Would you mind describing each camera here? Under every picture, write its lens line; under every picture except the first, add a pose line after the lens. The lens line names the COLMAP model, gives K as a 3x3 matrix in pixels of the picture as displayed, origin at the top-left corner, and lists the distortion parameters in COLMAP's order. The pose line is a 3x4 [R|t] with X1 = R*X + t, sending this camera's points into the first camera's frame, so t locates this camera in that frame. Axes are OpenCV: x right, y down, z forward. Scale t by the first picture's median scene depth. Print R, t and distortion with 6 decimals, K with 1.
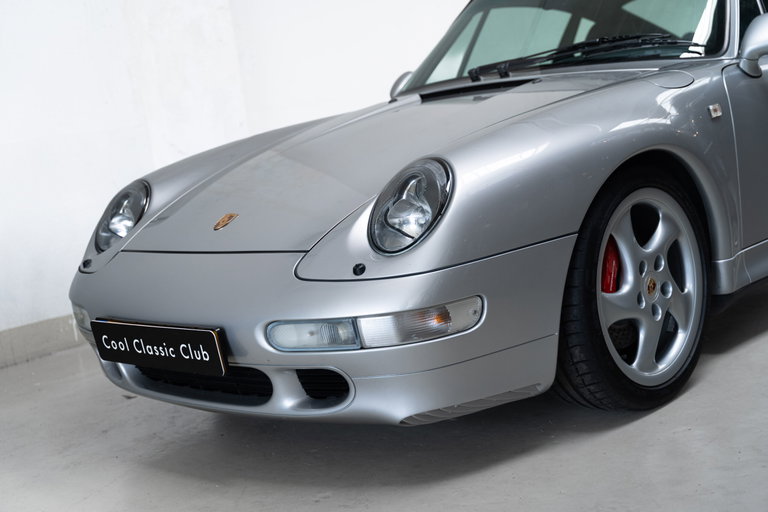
lens RADIAL K [[1058.1, 0, 383.6], [0, 1058.1, 254.8], [0, 0, 1]] dist [-0.020378, 0.000000]
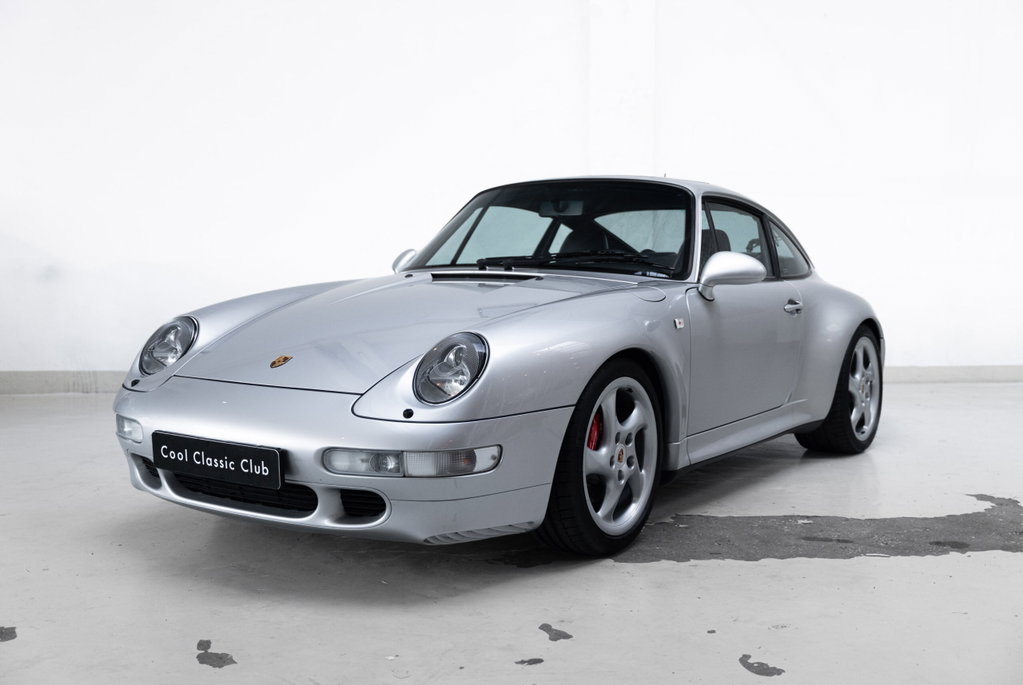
lens RADIAL K [[1063.4, 0, 518.7], [0, 1063.4, 345.0], [0, 0, 1]] dist [-0.050612, 0.000000]
pose [[0.972573, 0.129934, 0.192922, -0.131970], [-0.114549, 0.989431, -0.088913, 0.027059], [-0.202435, 0.064376, 0.977177, -0.226030]]
